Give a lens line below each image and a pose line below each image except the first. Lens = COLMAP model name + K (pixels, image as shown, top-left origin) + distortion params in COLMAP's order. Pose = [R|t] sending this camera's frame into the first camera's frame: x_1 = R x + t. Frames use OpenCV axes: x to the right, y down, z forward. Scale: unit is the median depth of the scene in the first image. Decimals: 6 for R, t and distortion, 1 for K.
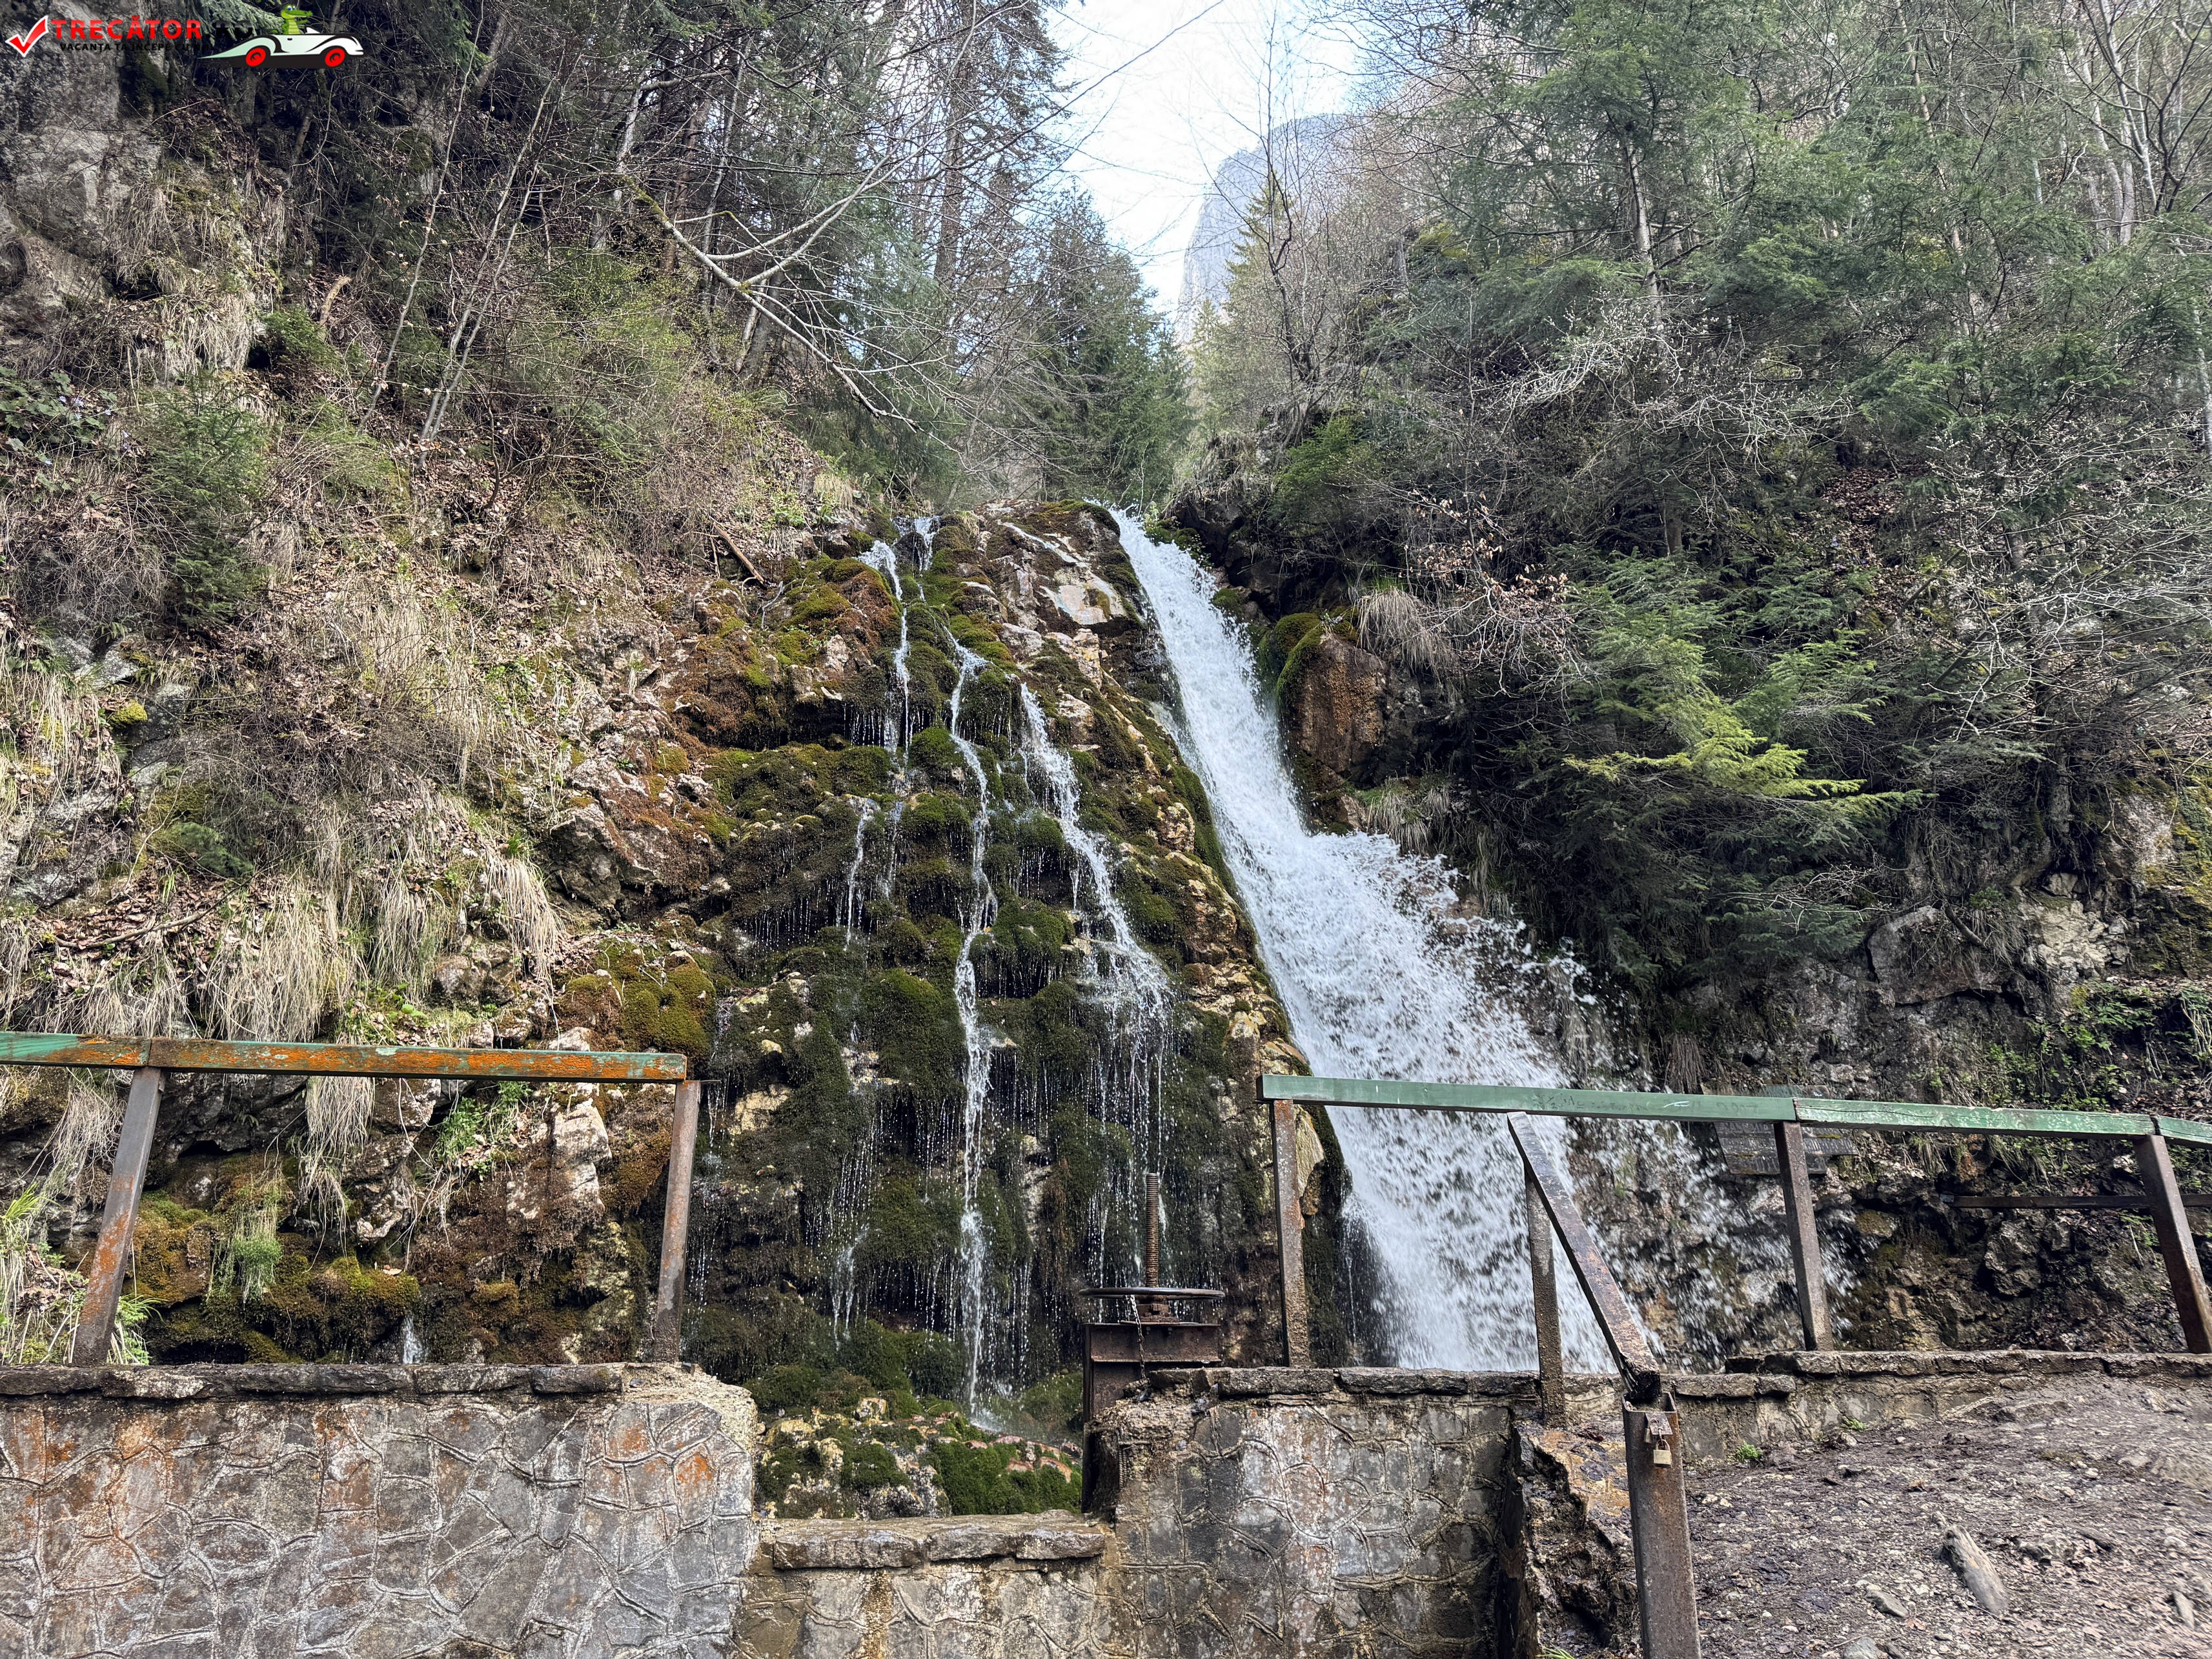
lens RADIAL K [[1537.7, 0, 1116.2], [0, 1537.7, 830.4], [0, 0, 1]] dist [0.098941, -0.132319]
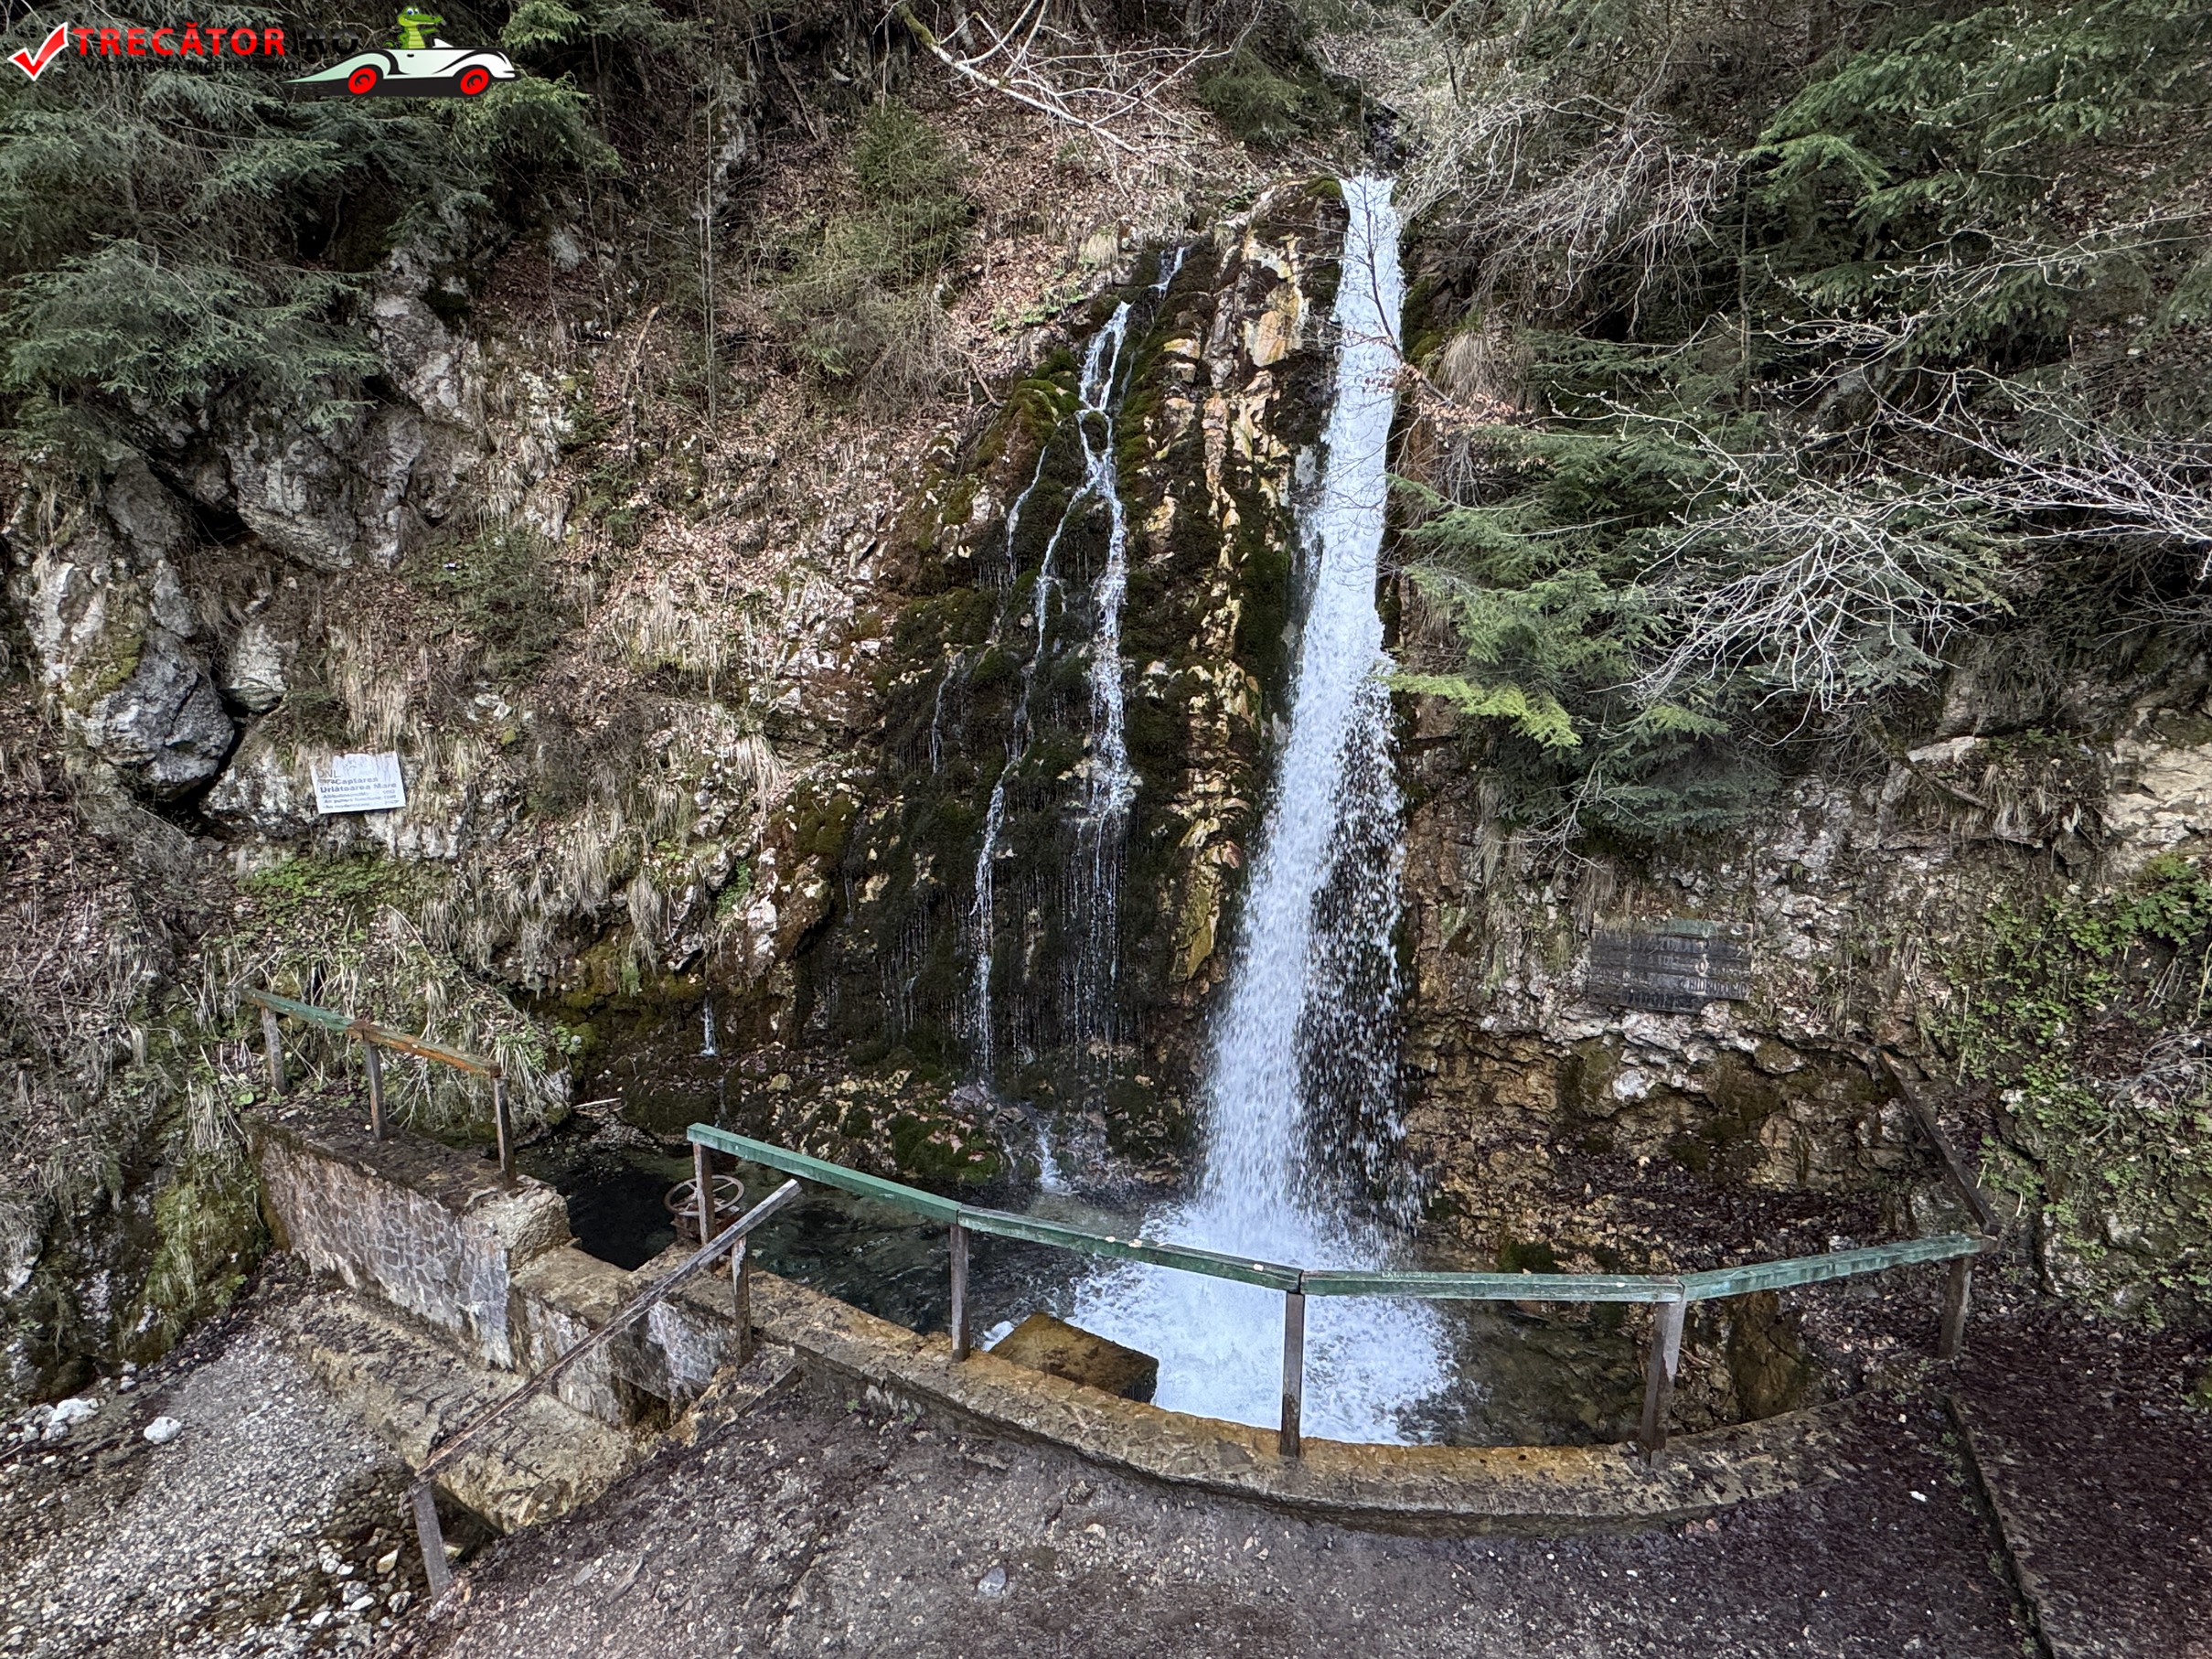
lens RADIAL K [[1212.5, 0, 1107.0], [0, 1212.5, 823.7], [0, 0, 1]] dist [-0.005783, 0.005850]
pose [[0.742273, 0.134020, -0.656559, 0.717092], [0.224303, 0.873583, 0.431905, -0.347427], [0.631442, -0.467859, 0.618376, 0.335529]]
